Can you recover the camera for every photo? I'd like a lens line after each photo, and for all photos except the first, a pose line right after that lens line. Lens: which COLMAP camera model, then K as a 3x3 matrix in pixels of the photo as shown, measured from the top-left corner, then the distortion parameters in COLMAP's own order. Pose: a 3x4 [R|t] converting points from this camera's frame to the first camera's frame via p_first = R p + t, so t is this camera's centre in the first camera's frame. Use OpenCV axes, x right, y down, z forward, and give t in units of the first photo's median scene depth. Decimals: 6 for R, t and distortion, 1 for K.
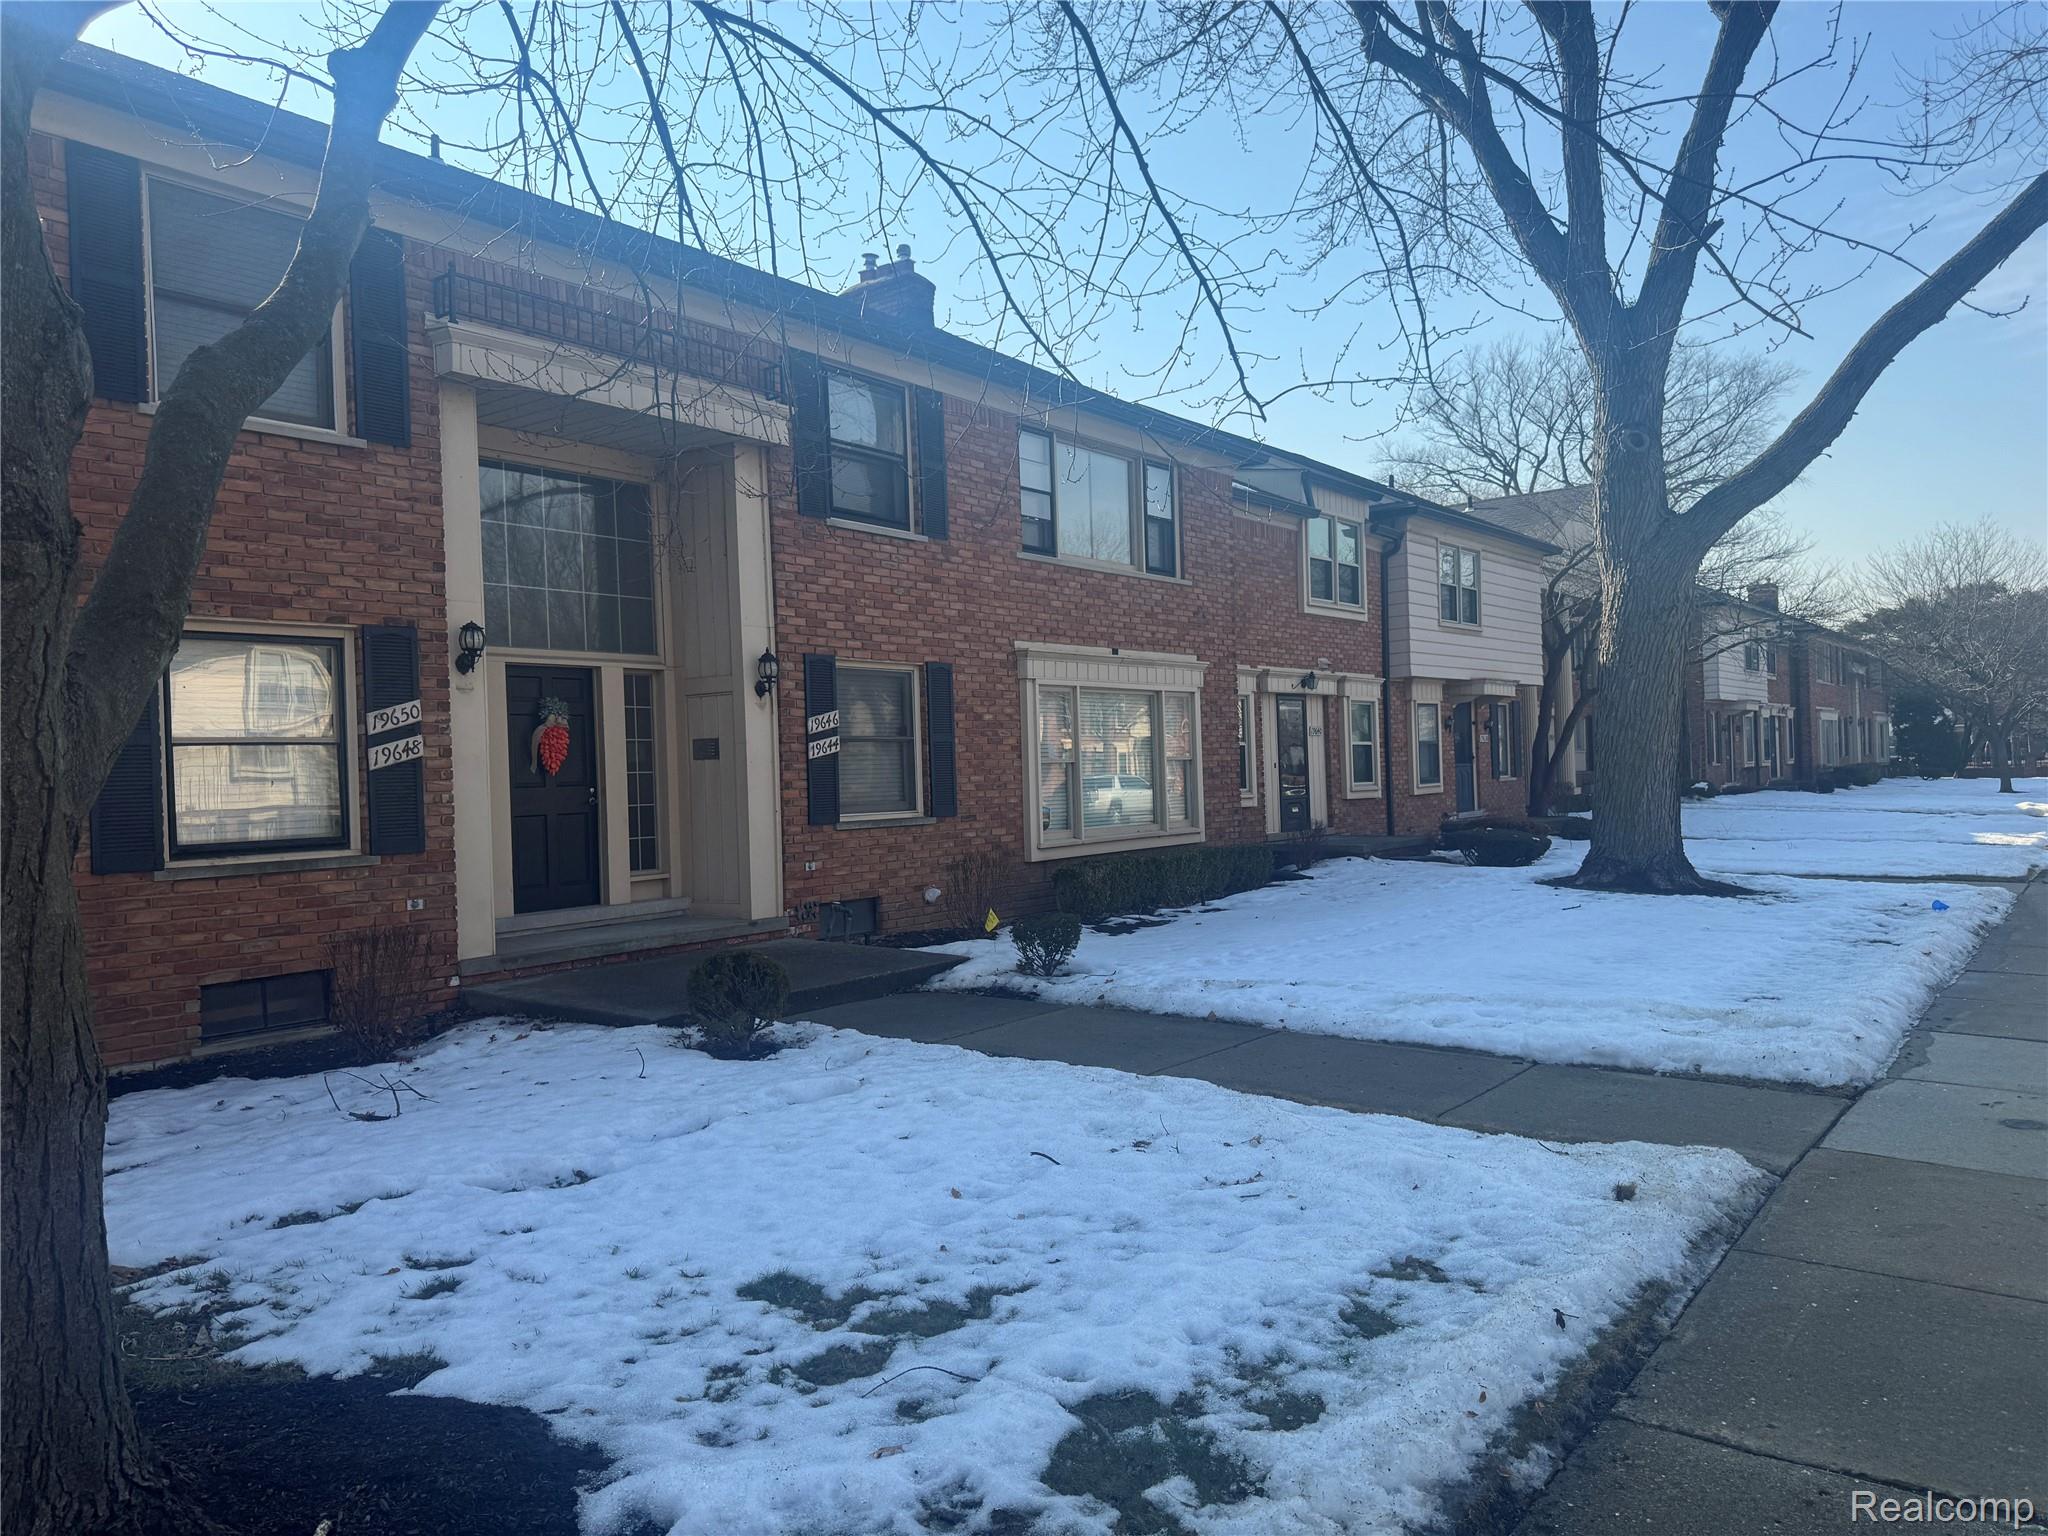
lens RADIAL K [[1436.4, 0, 1030.4], [0, 1436.4, 776.1], [0, 0, 1]] dist [0.047487, -0.061463]
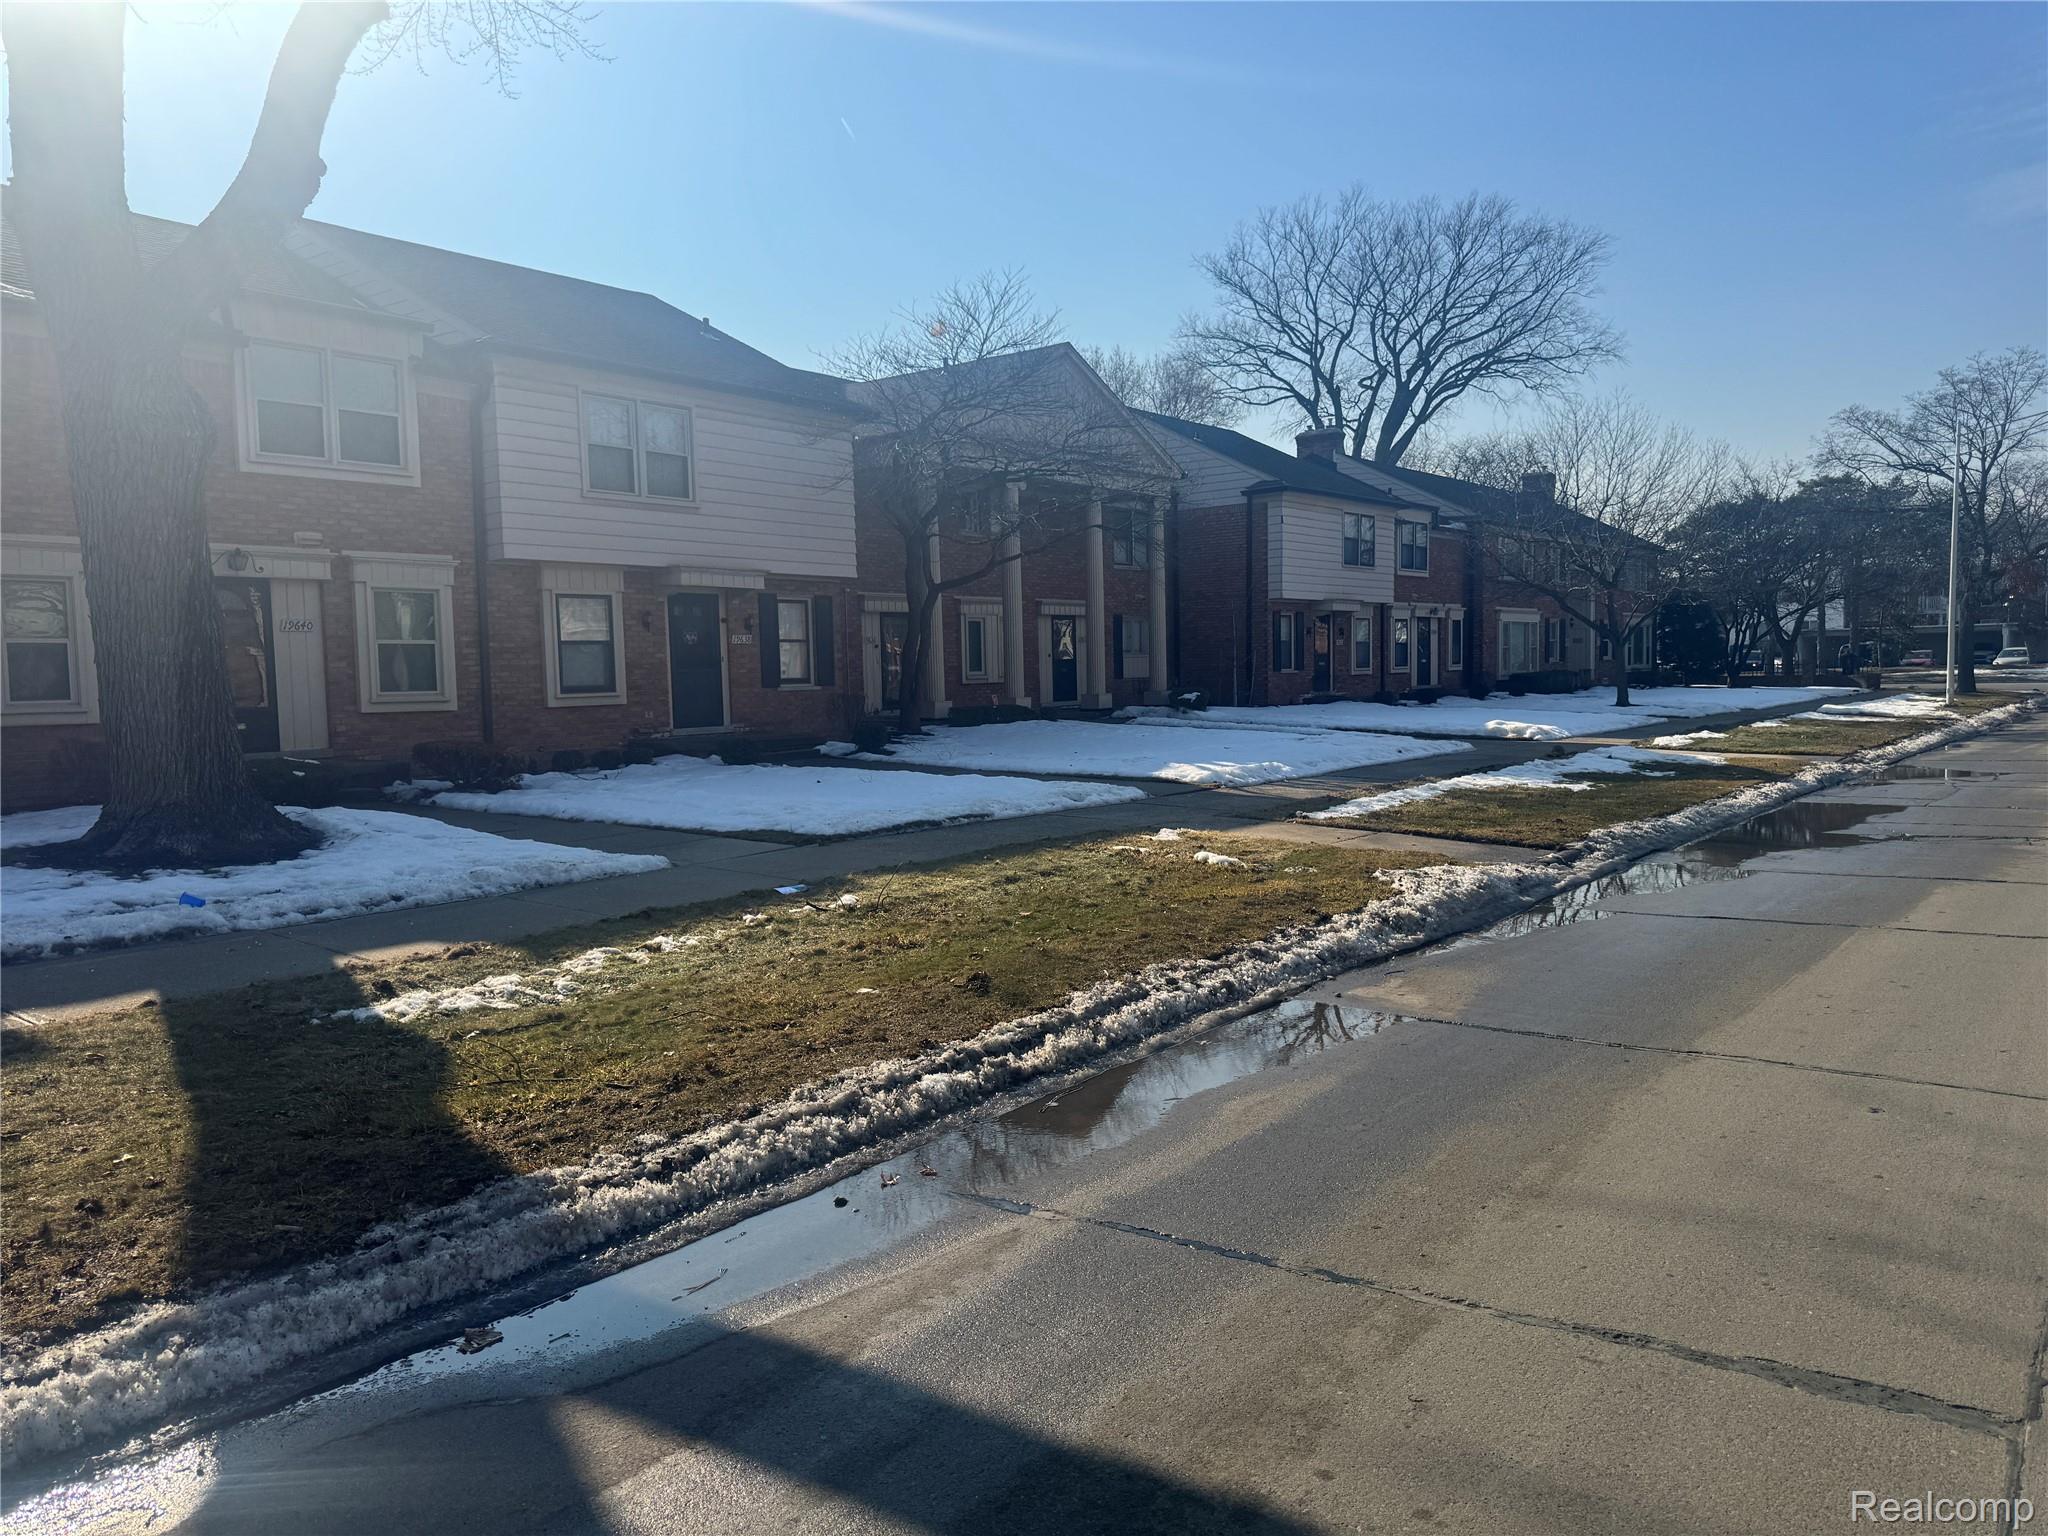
lens RADIAL K [[1436.4, 0, 1014.8], [0, 1436.4, 768.3], [0, 0, 1]] dist [0.047487, -0.061463]
pose [[0.999832, 0.015143, -0.010307, 0.458178], [-0.014387, 0.997452, 0.069880, -0.011098], [0.011339, -0.069720, 0.997502, 0.156622]]
